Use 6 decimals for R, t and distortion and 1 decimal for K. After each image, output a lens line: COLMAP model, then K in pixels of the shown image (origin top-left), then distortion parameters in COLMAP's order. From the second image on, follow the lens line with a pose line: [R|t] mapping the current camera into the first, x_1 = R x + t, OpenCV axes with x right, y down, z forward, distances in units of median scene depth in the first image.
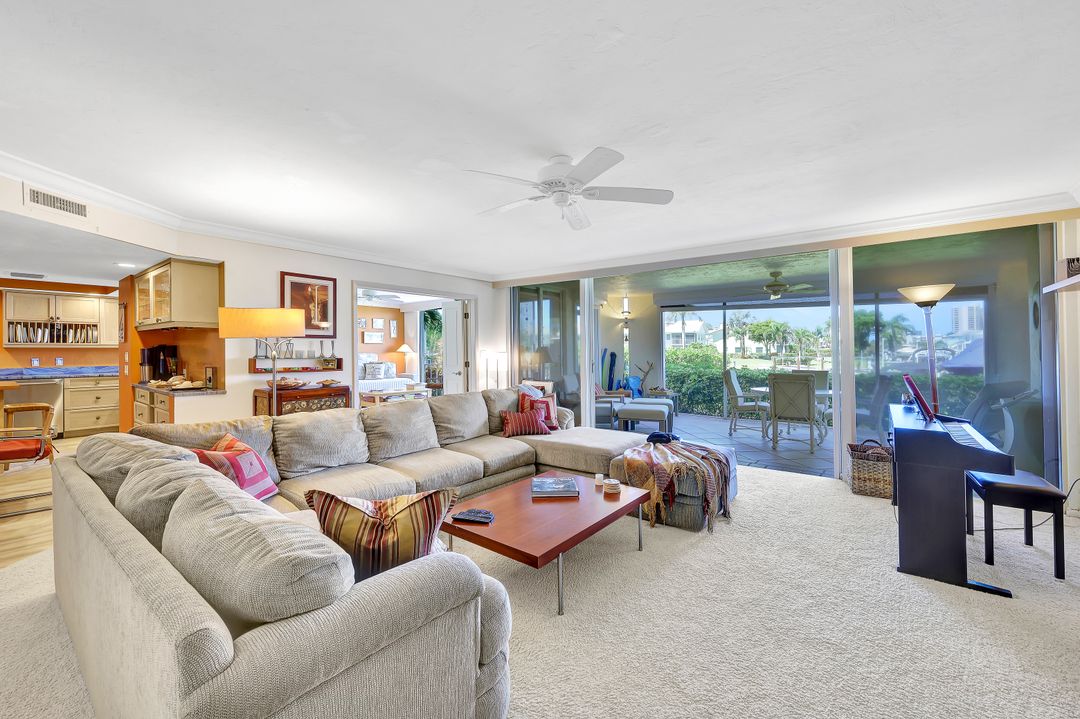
lens RADIAL K [[436.1, 0, 539.9], [0, 436.1, 350.2], [0, 0, 1]] dist [0.002337, -0.000506]
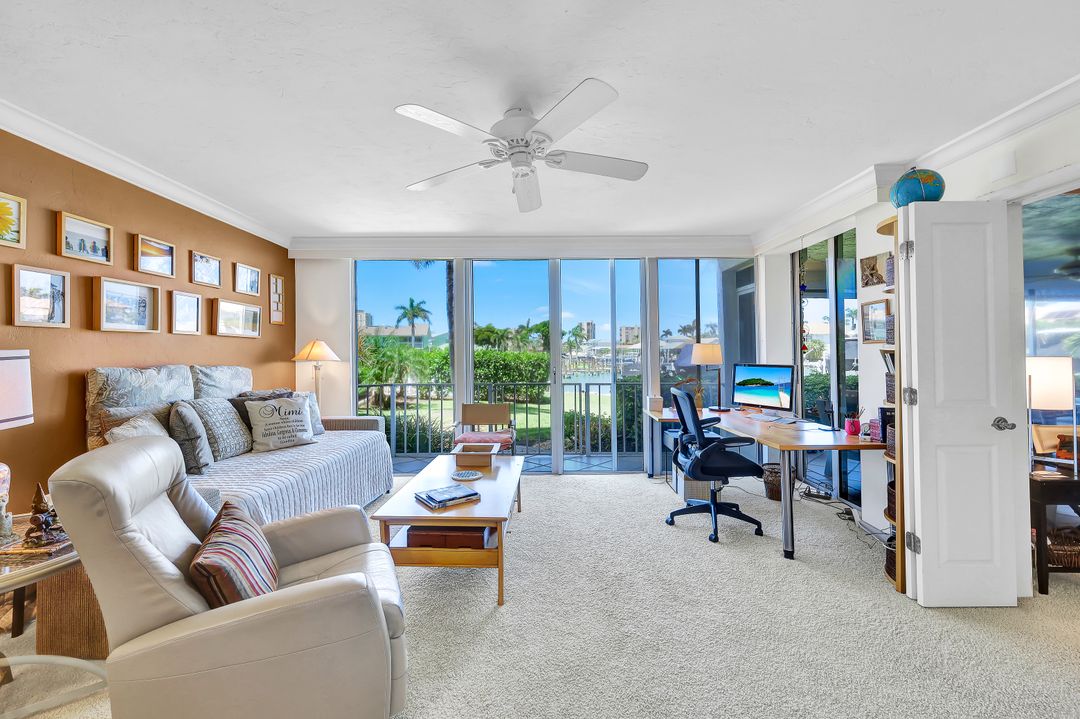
lens RADIAL K [[436.1, 0, 541.1], [0, 436.1, 350.7], [0, 0, 1]] dist [0.002337, -0.000506]
pose [[0.787099, -0.000492, 0.616827, -0.677104], [0.005515, 0.999965, -0.006240, -0.002042], [-0.616802, 0.008313, 0.787074, 0.989046]]
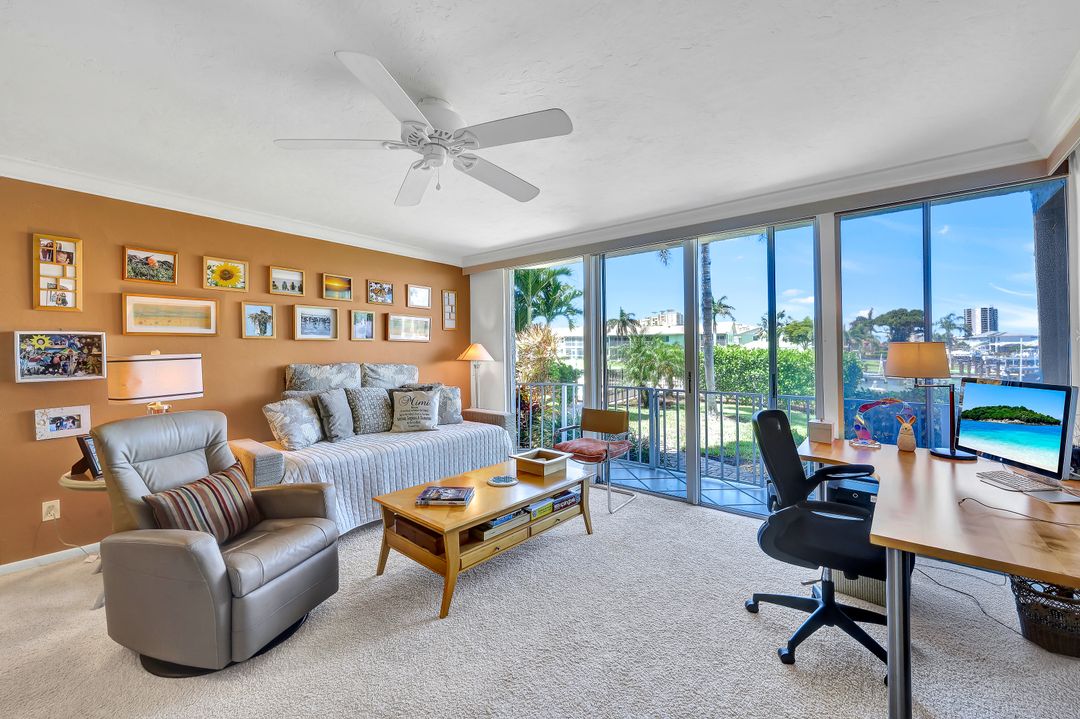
lens RADIAL K [[436.1, 0, 537.9], [0, 436.1, 352.6], [0, 0, 1]] dist [0.002337, -0.000506]
pose [[0.999734, -0.002220, -0.022946, -0.406487], [0.002217, 0.999998, -0.000173, -0.006401], [0.022947, 0.000122, 0.999737, 0.949687]]
